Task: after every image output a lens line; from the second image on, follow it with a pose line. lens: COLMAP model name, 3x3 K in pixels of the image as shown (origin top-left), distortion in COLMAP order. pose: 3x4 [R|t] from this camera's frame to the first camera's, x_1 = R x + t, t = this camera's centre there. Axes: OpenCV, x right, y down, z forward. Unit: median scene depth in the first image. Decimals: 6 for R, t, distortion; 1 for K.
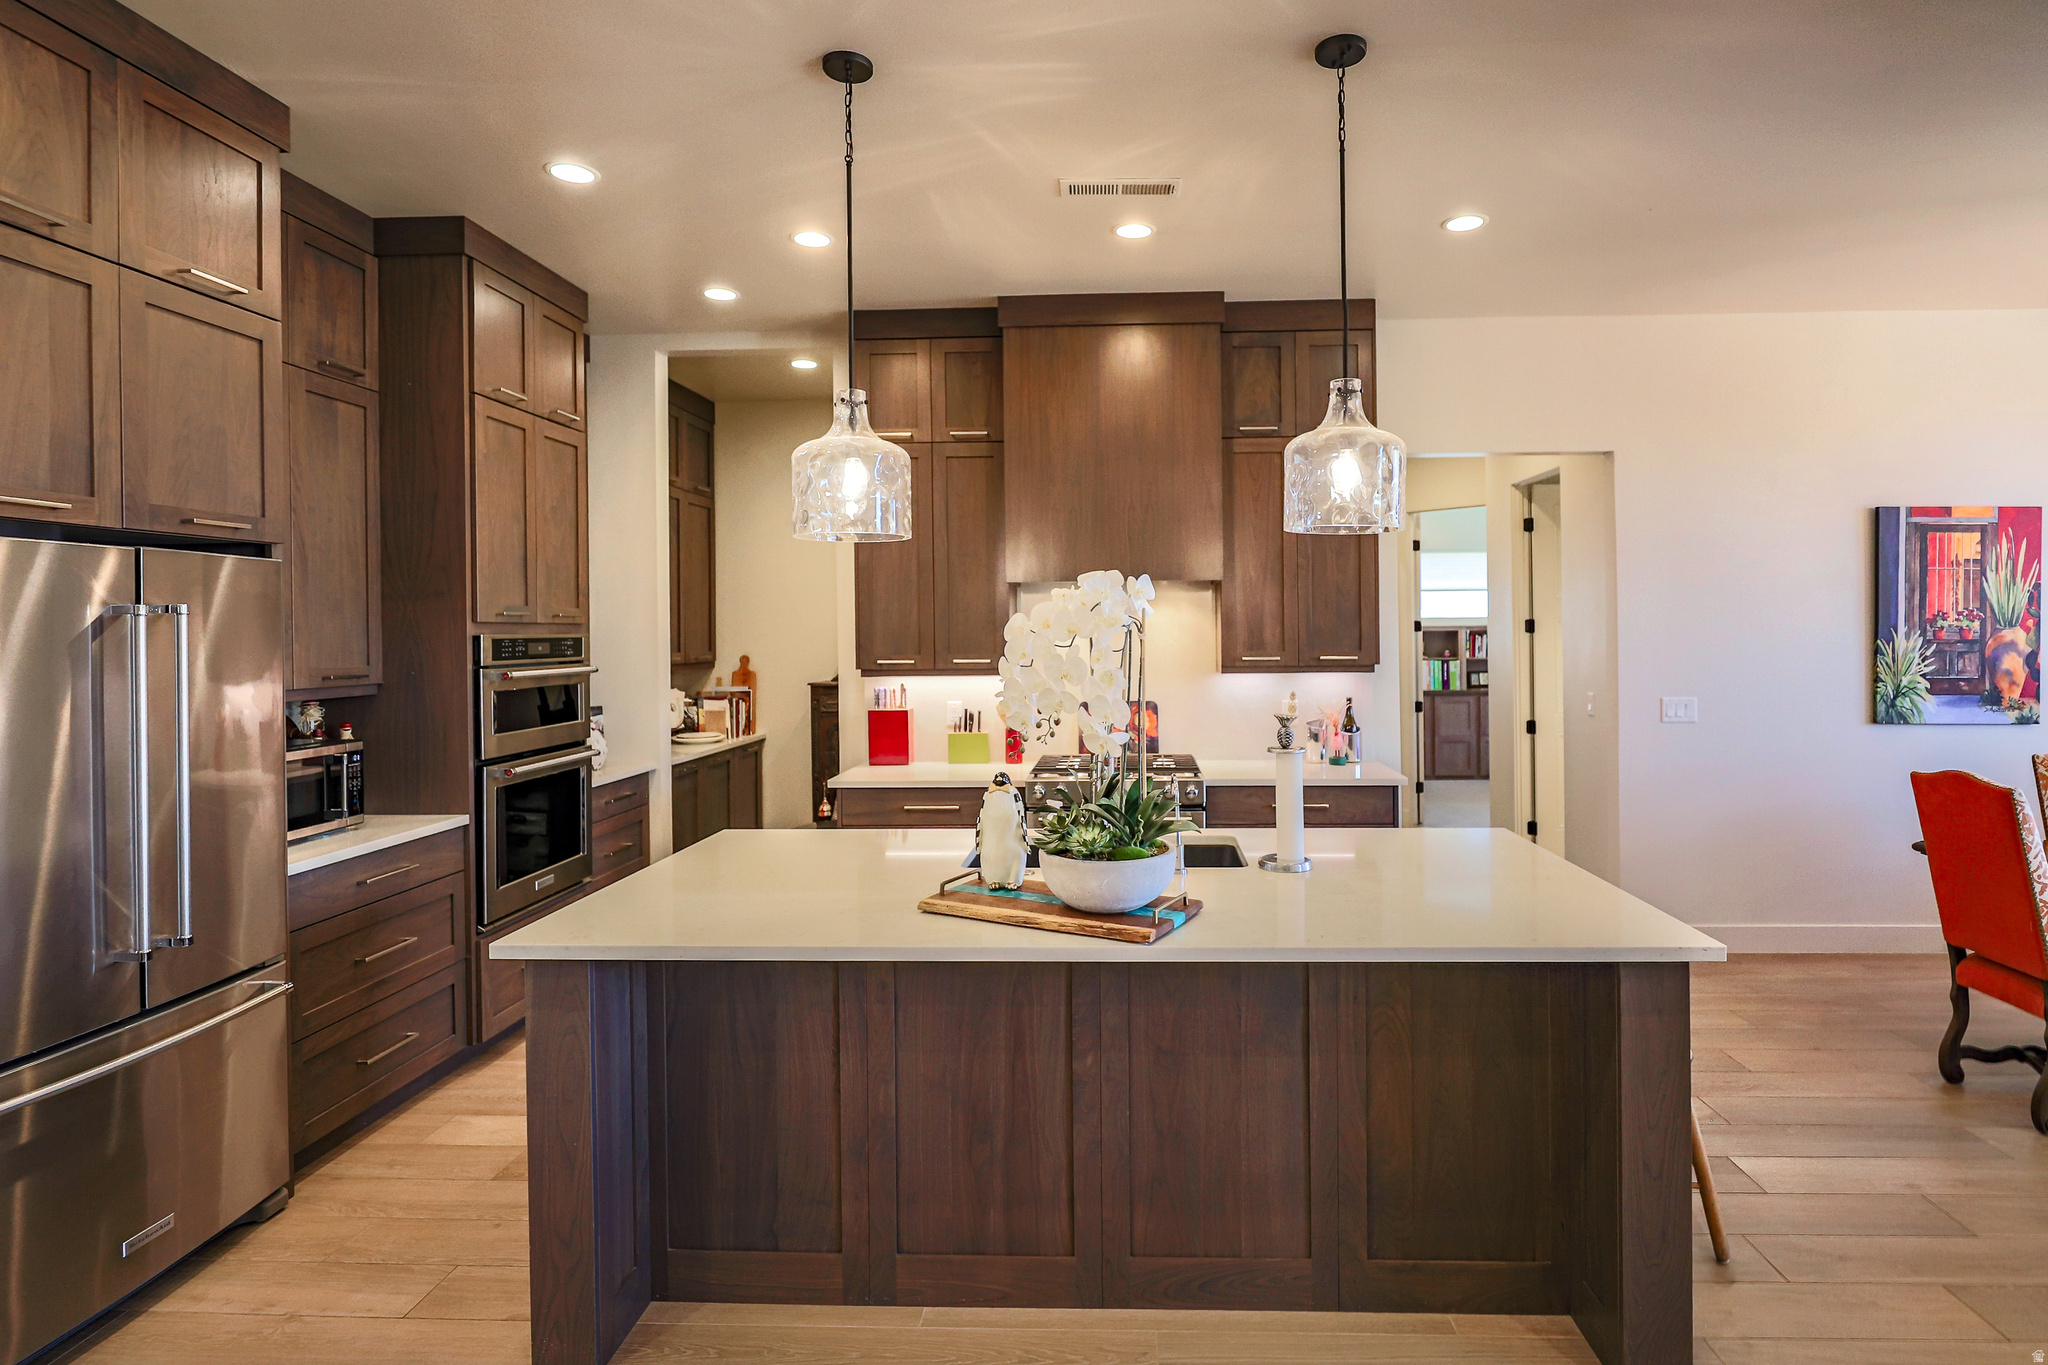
lens RADIAL K [[988.4, 0, 1121.7], [0, 988.4, 633.0], [0, 0, 1]] dist [-0.003925, -0.001936]
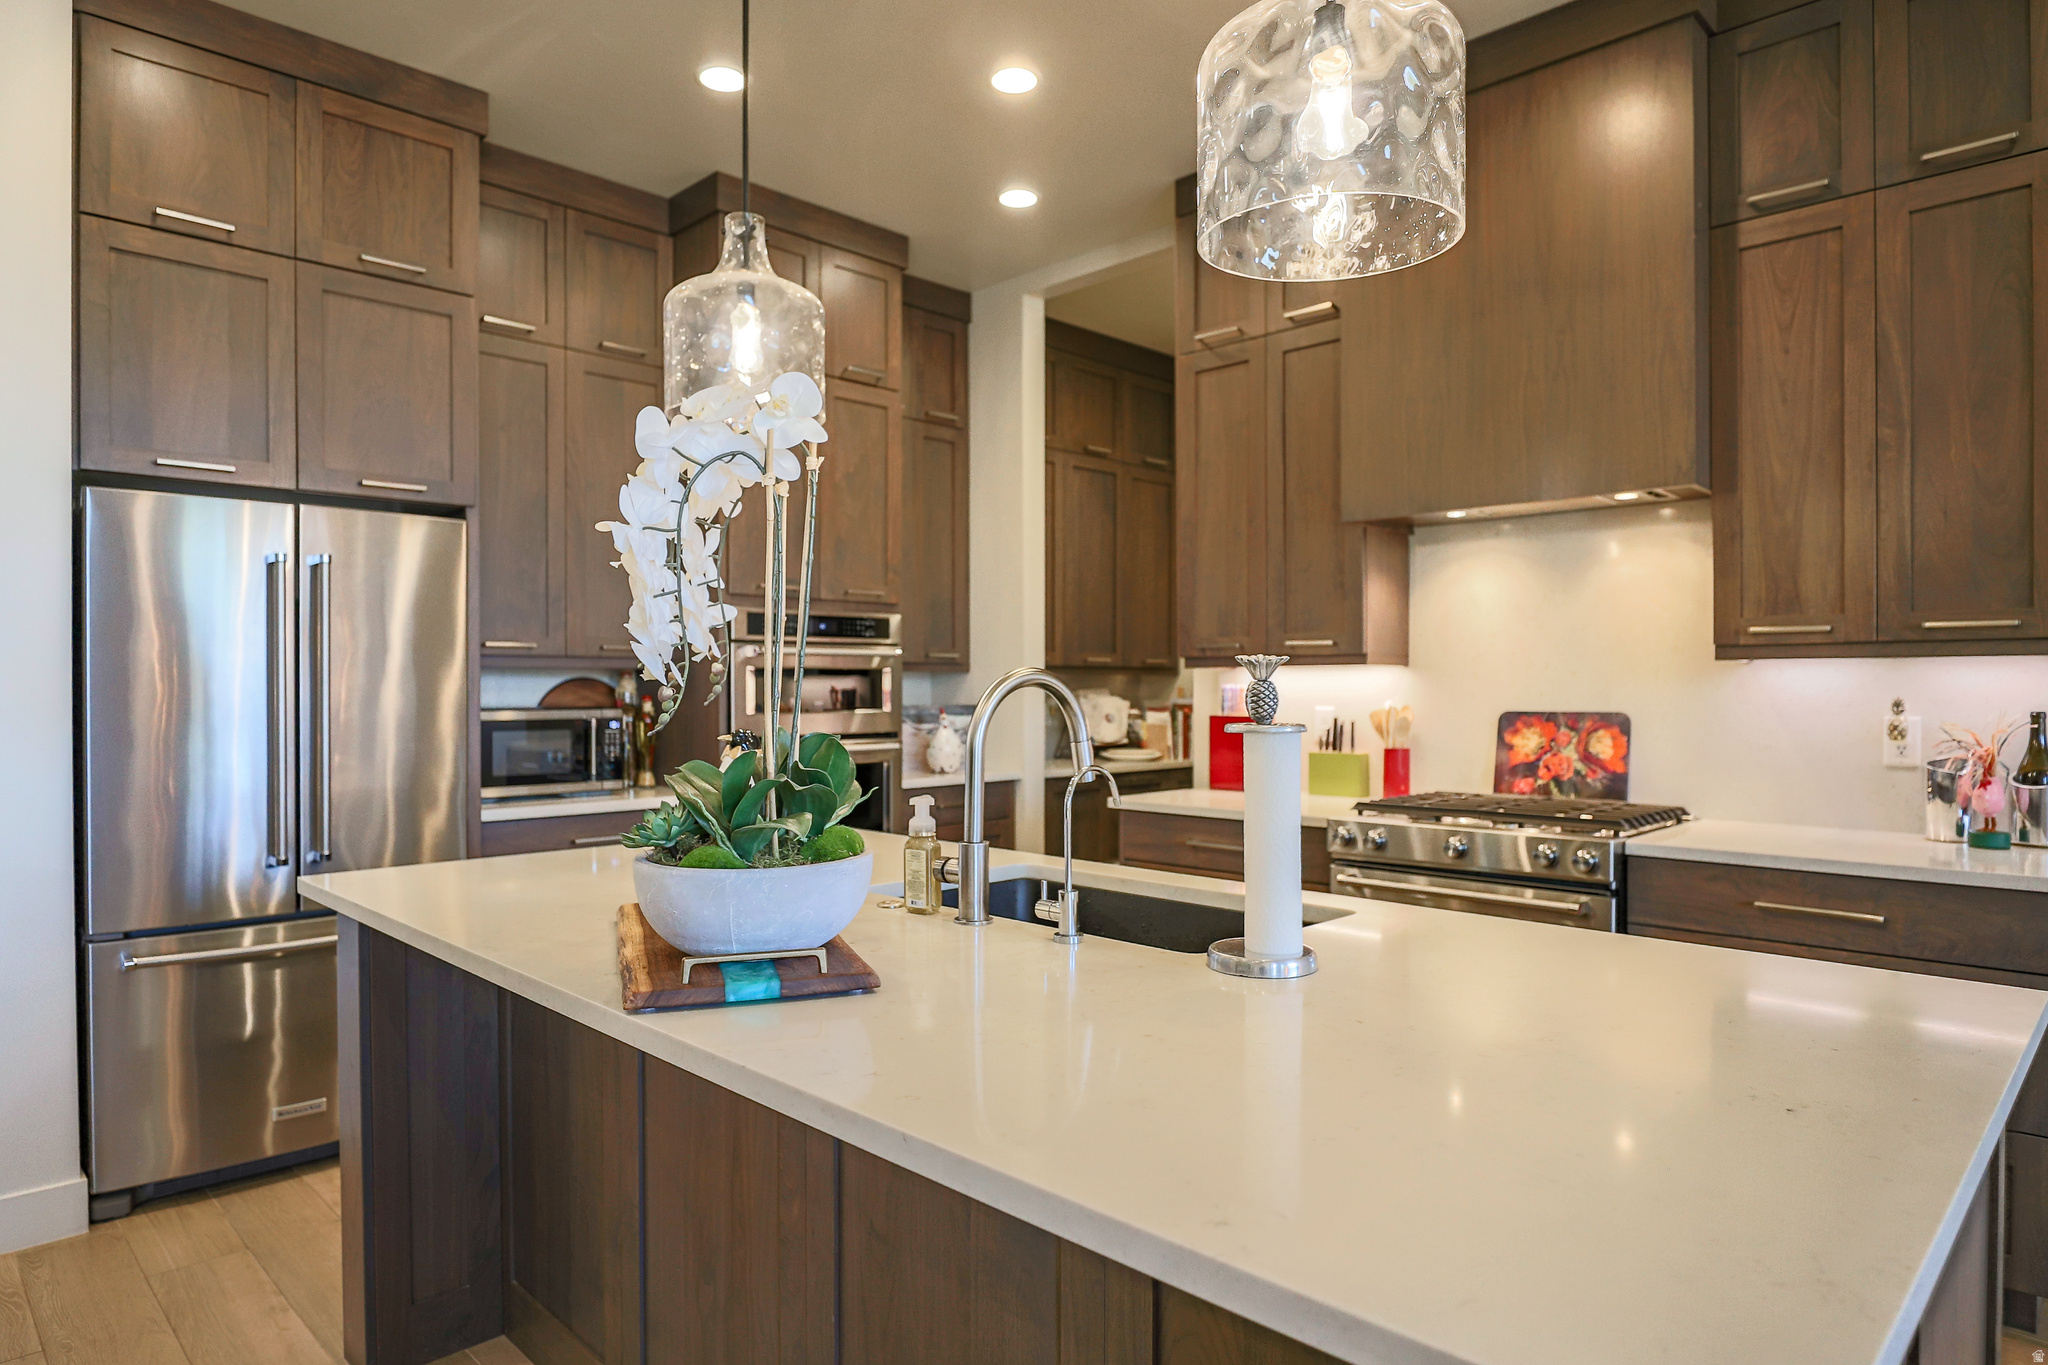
lens RADIAL K [[1192.5, 0, 1029.4], [0, 1192.5, 683.2], [0, 0, 1]] dist [-0.020596, -0.000018]
pose [[0.744025, 0.009019, -0.668091, 0.270394], [-0.003265, 0.999946, 0.009862, 0.051578], [0.668144, -0.005156, 0.744015, 0.274467]]
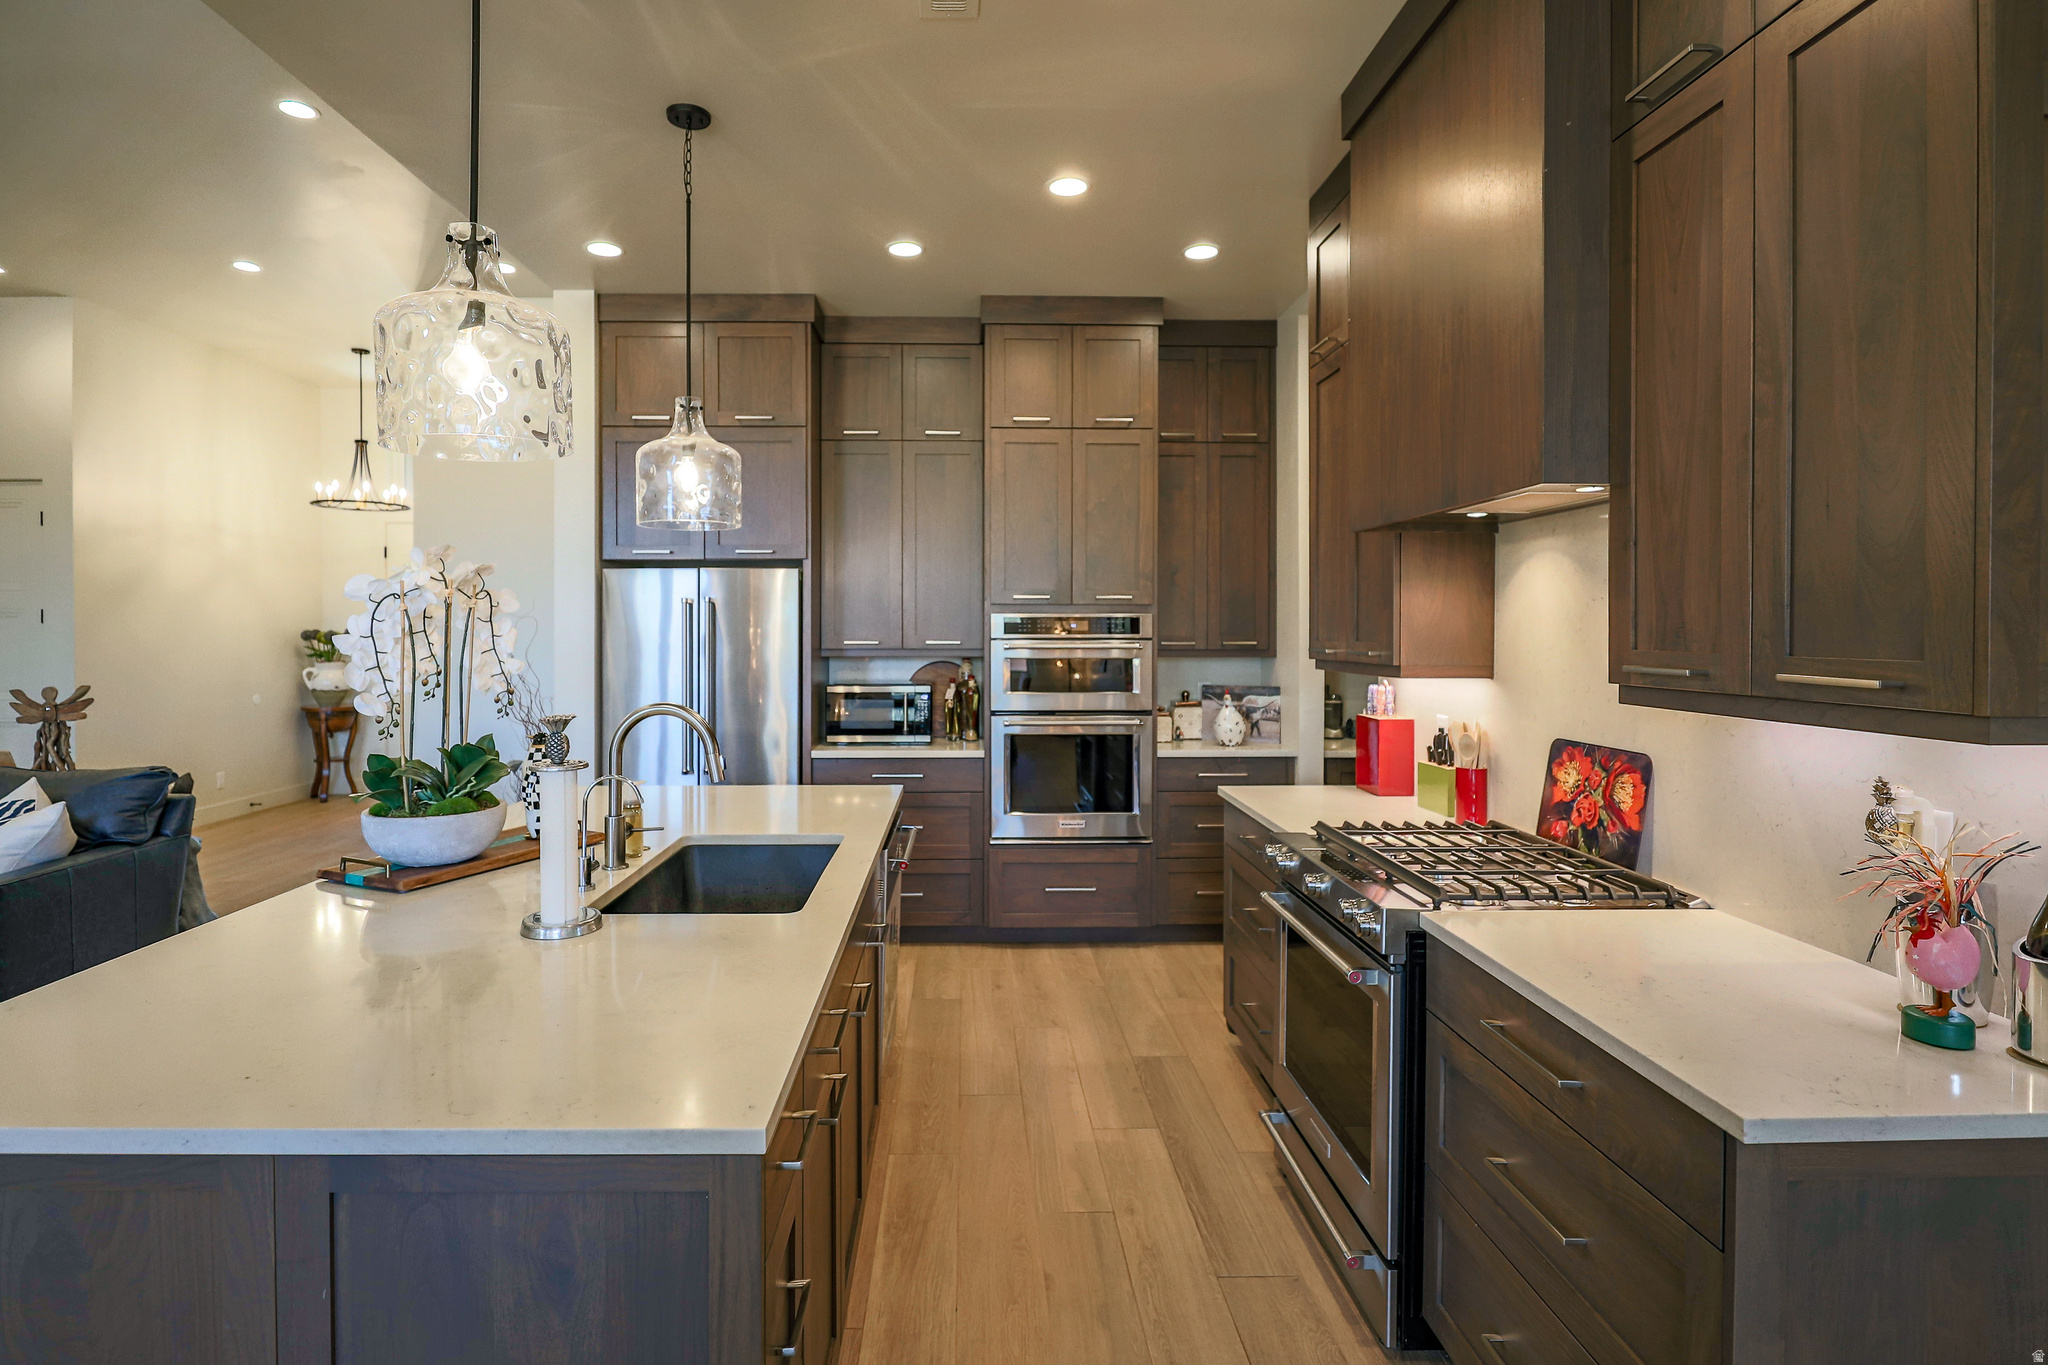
lens RADIAL K [[988.4, 0, 1011.8], [0, 988.4, 639.5], [0, 0, 1]] dist [-0.003925, -0.001936]
pose [[0.080148, 0.023432, -0.996508, 0.524233], [0.002543, 0.999716, 0.023712, 0.003893], [0.996780, -0.004435, 0.080065, 0.748000]]
